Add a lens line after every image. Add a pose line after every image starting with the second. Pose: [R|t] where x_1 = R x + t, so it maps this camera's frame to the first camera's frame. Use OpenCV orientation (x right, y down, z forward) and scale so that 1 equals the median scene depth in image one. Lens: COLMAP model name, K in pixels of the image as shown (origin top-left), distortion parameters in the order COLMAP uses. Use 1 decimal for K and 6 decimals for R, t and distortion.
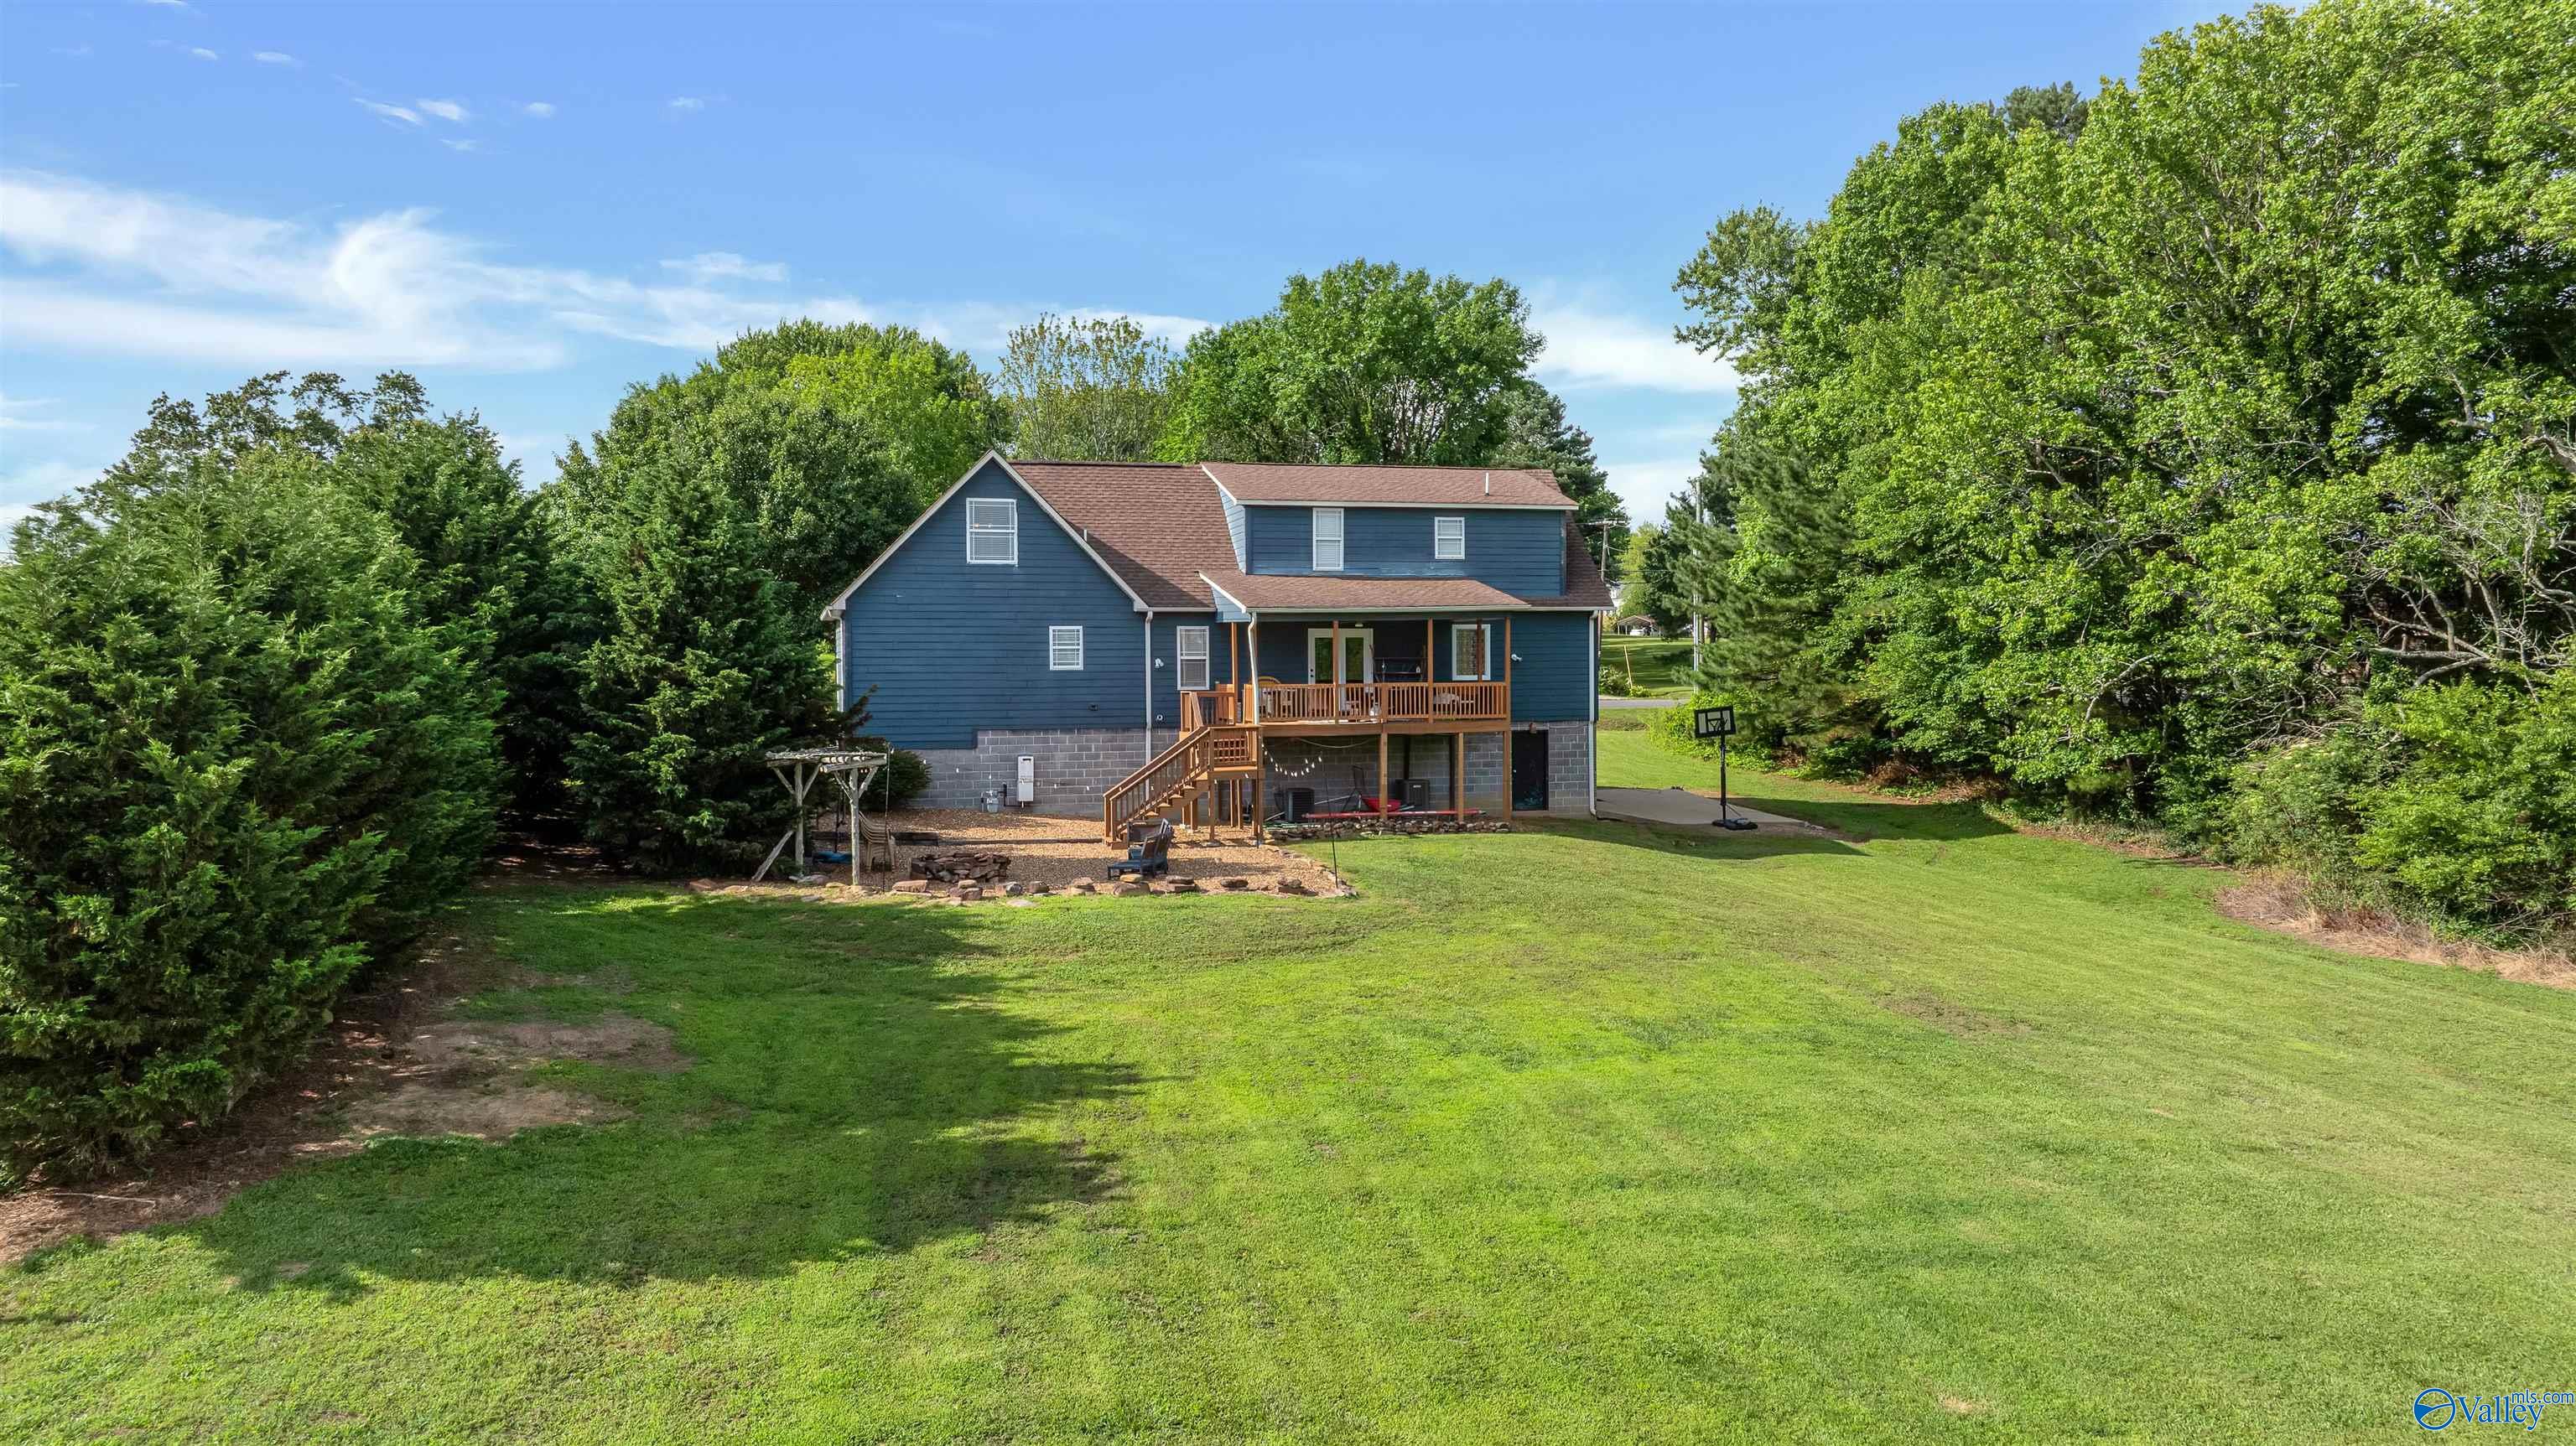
lens RADIAL K [[1815.0, 0, 1290.2], [0, 1815.0, 720.1], [0, 0, 1]] dist [-0.017946, -0.013743]
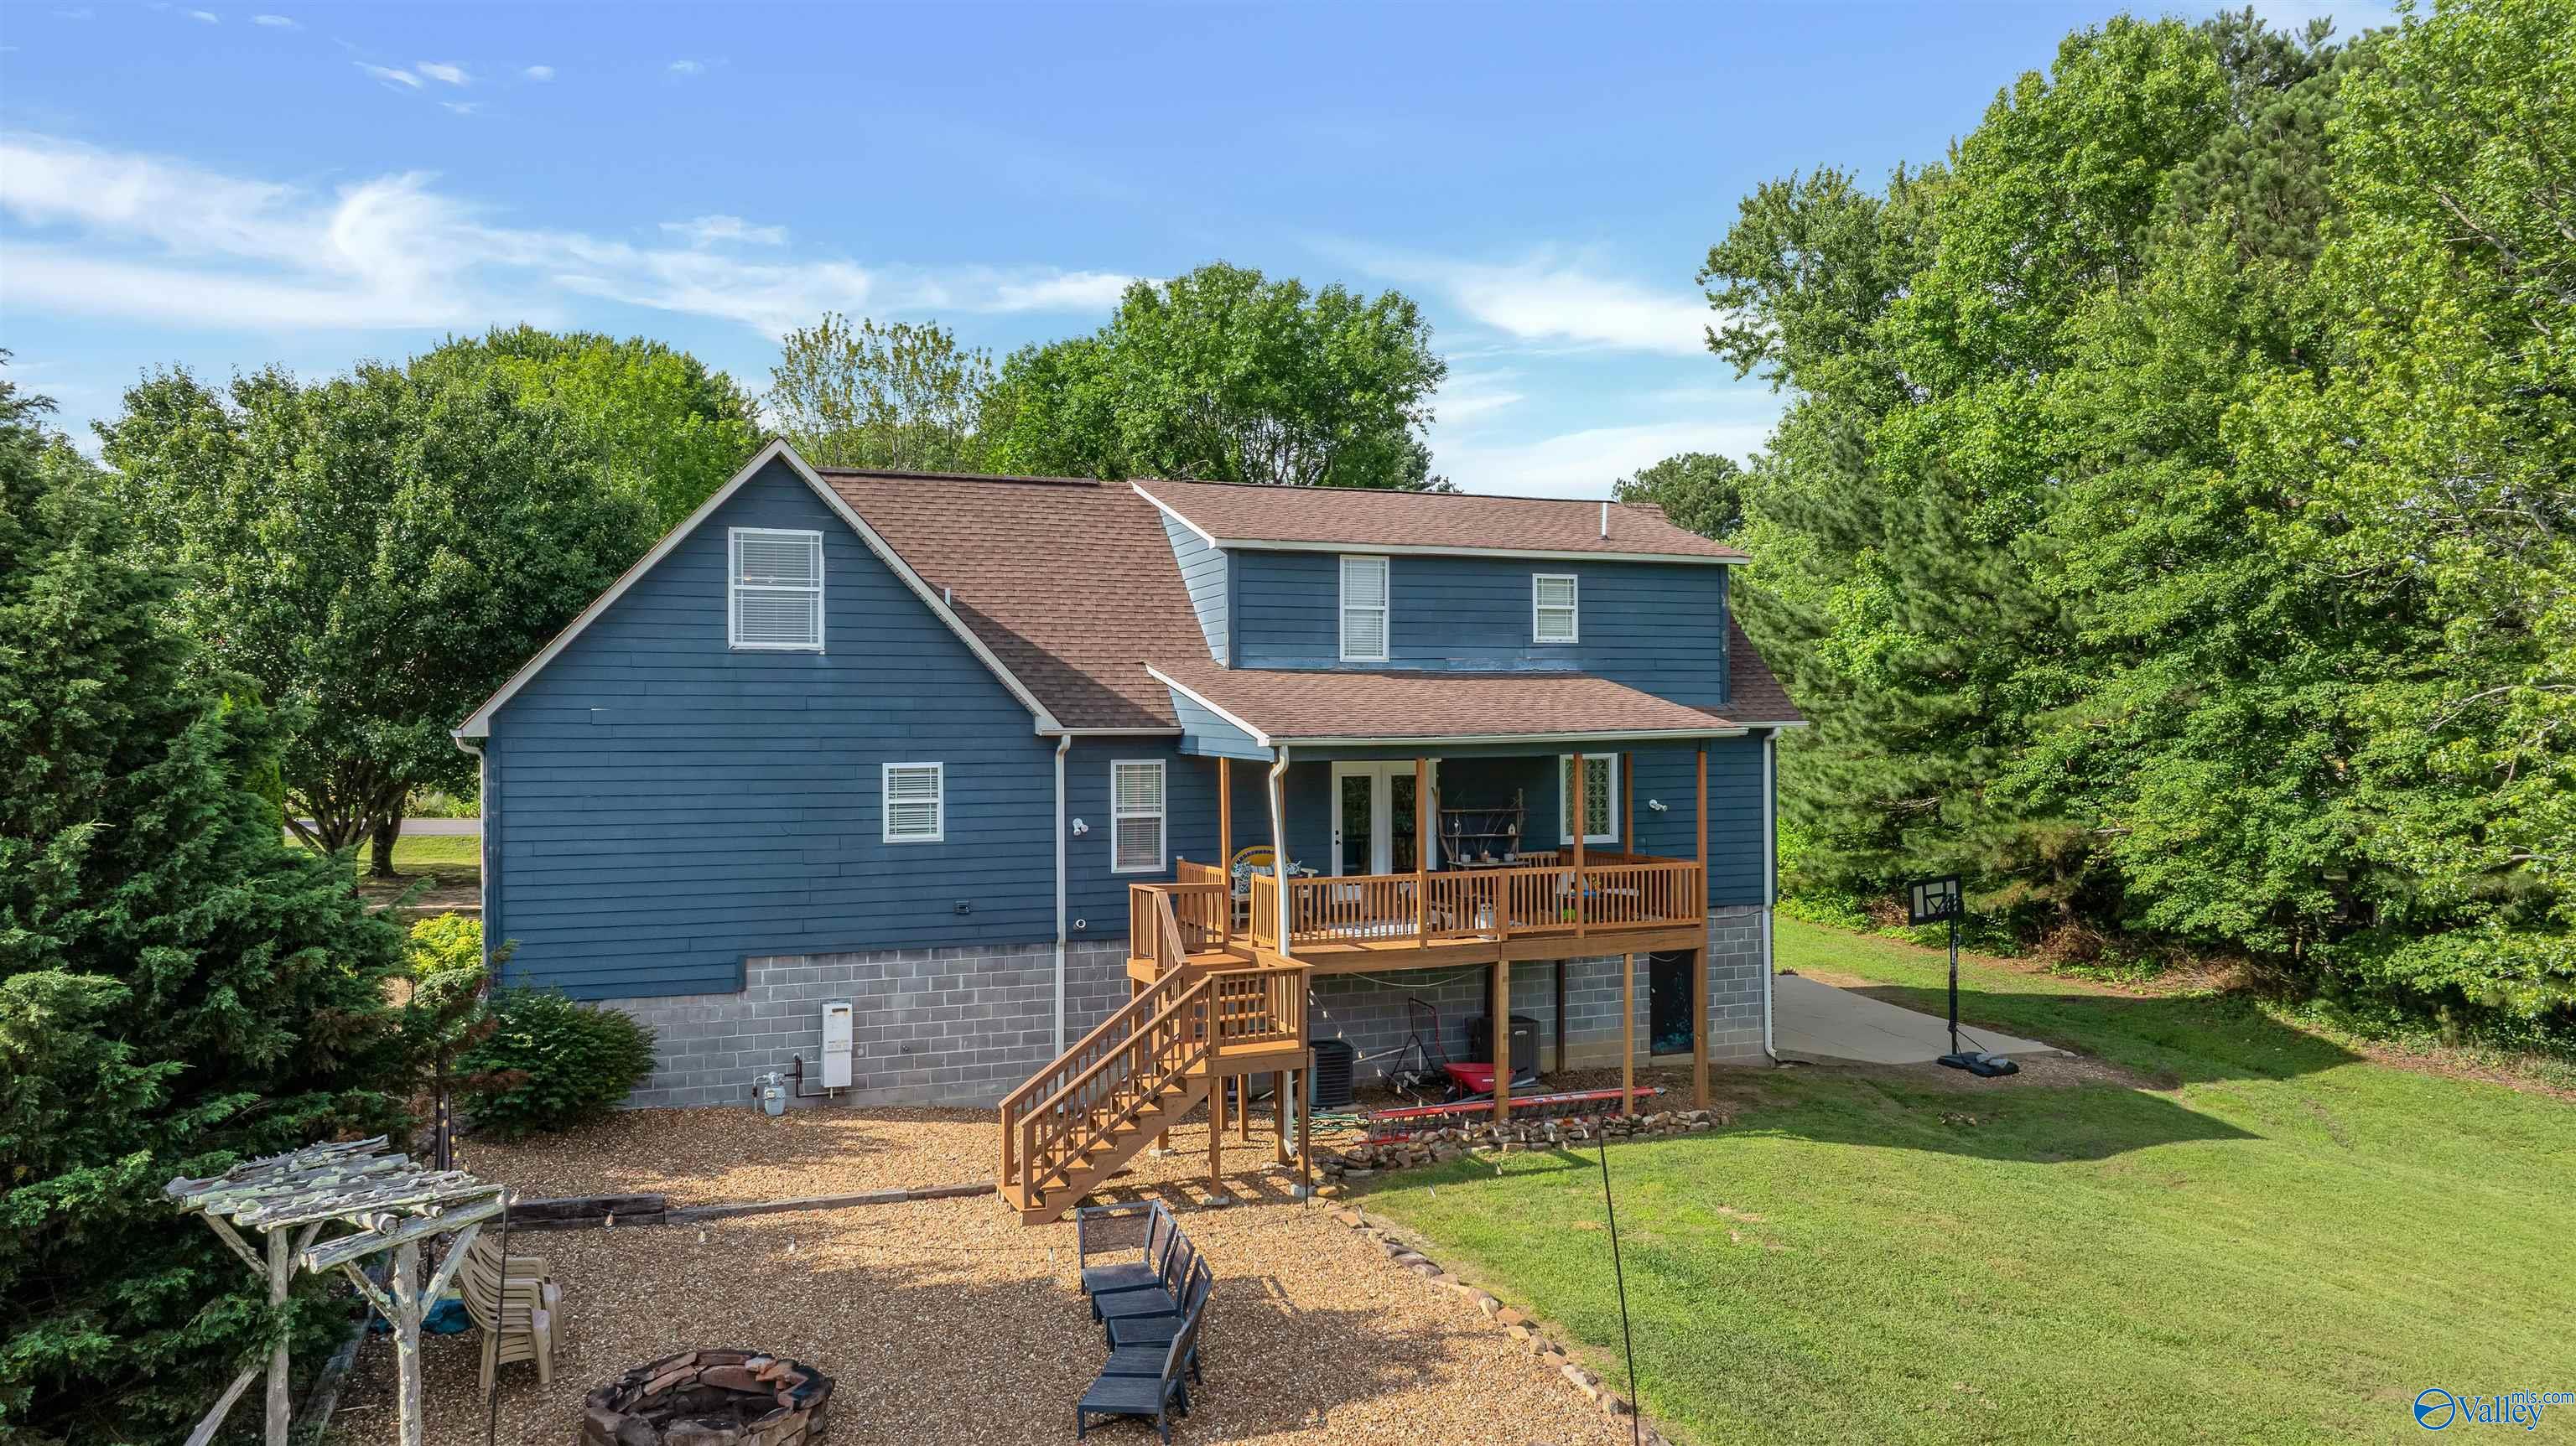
lens RADIAL K [[1815.0, 0, 1290.2], [0, 1815.0, 720.1], [0, 0, 1]] dist [-0.017946, -0.013743]
pose [[0.992001, 0.001489, 0.126221, -0.075076], [0.002857, 0.999409, -0.034247, -0.042957], [-0.126198, 0.034333, 0.991411, 0.415713]]
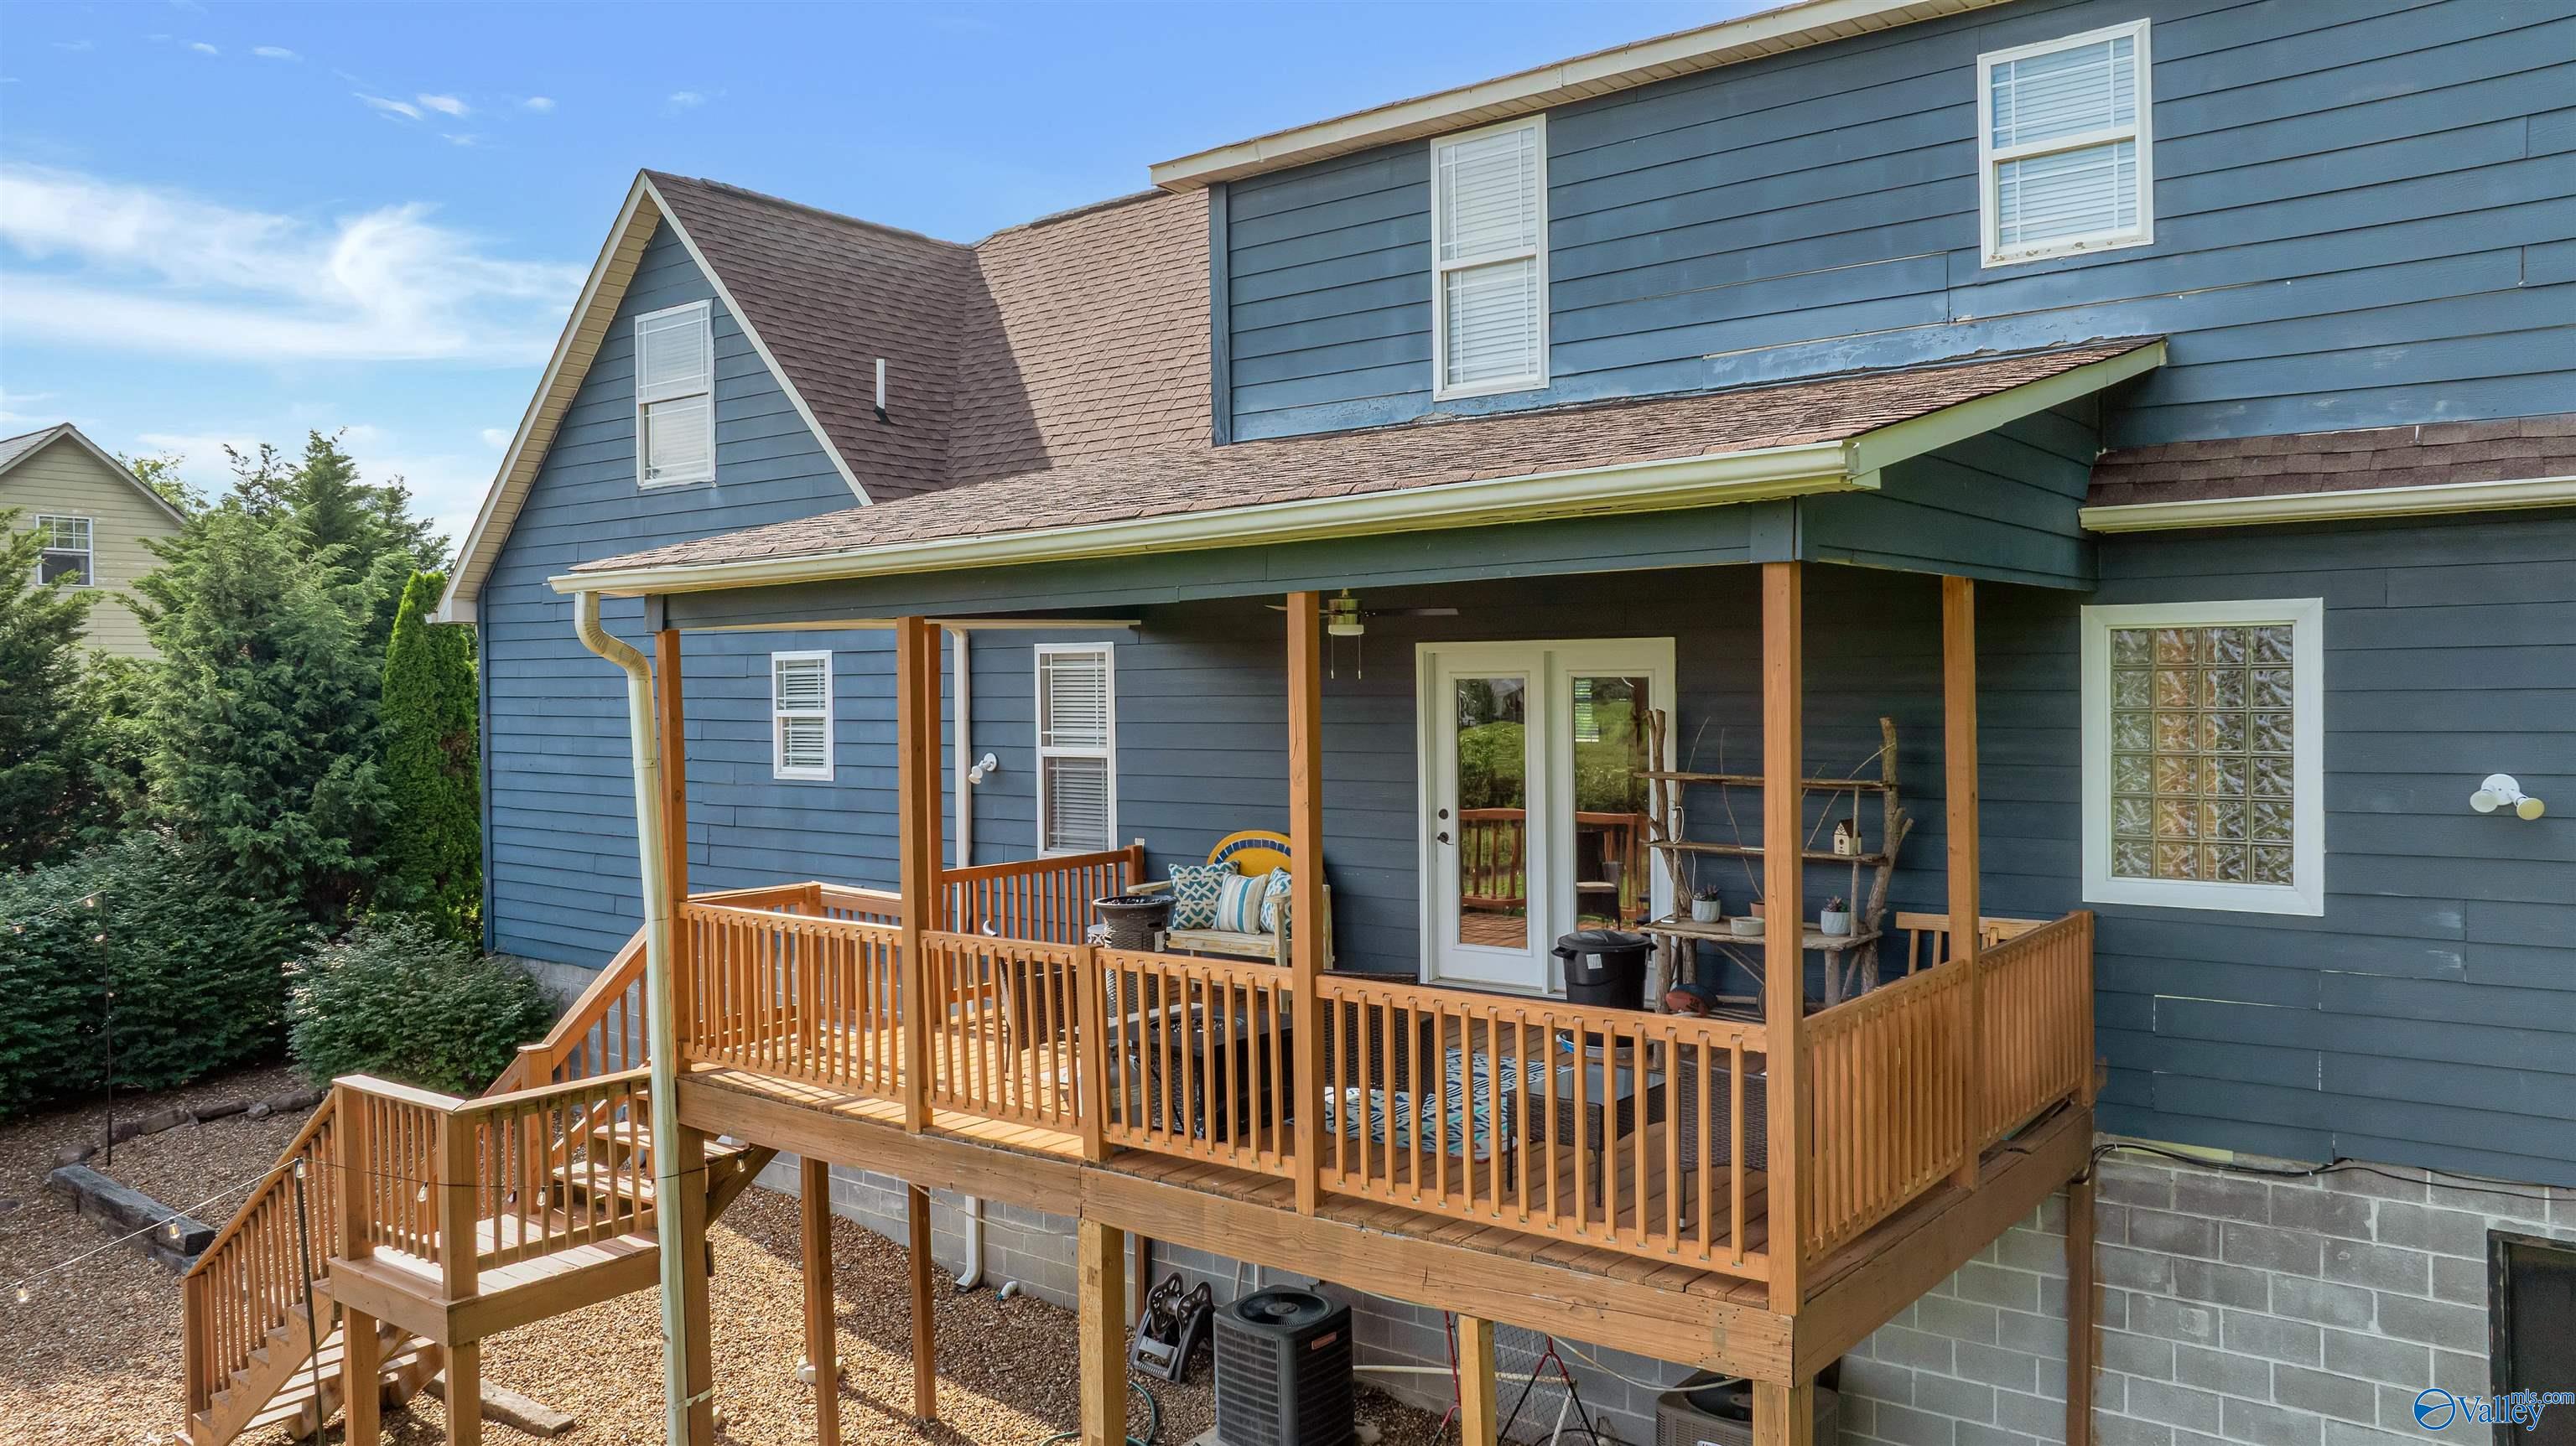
lens RADIAL K [[1815.0, 0, 1290.2], [0, 1815.0, 720.1], [0, 0, 1]] dist [-0.017946, -0.013743]
pose [[0.595016, 0.017135, -0.803531, 0.191335], [-0.017111, 0.999816, 0.008651, -0.040970], [0.803531, 0.008602, 0.595200, 0.823967]]
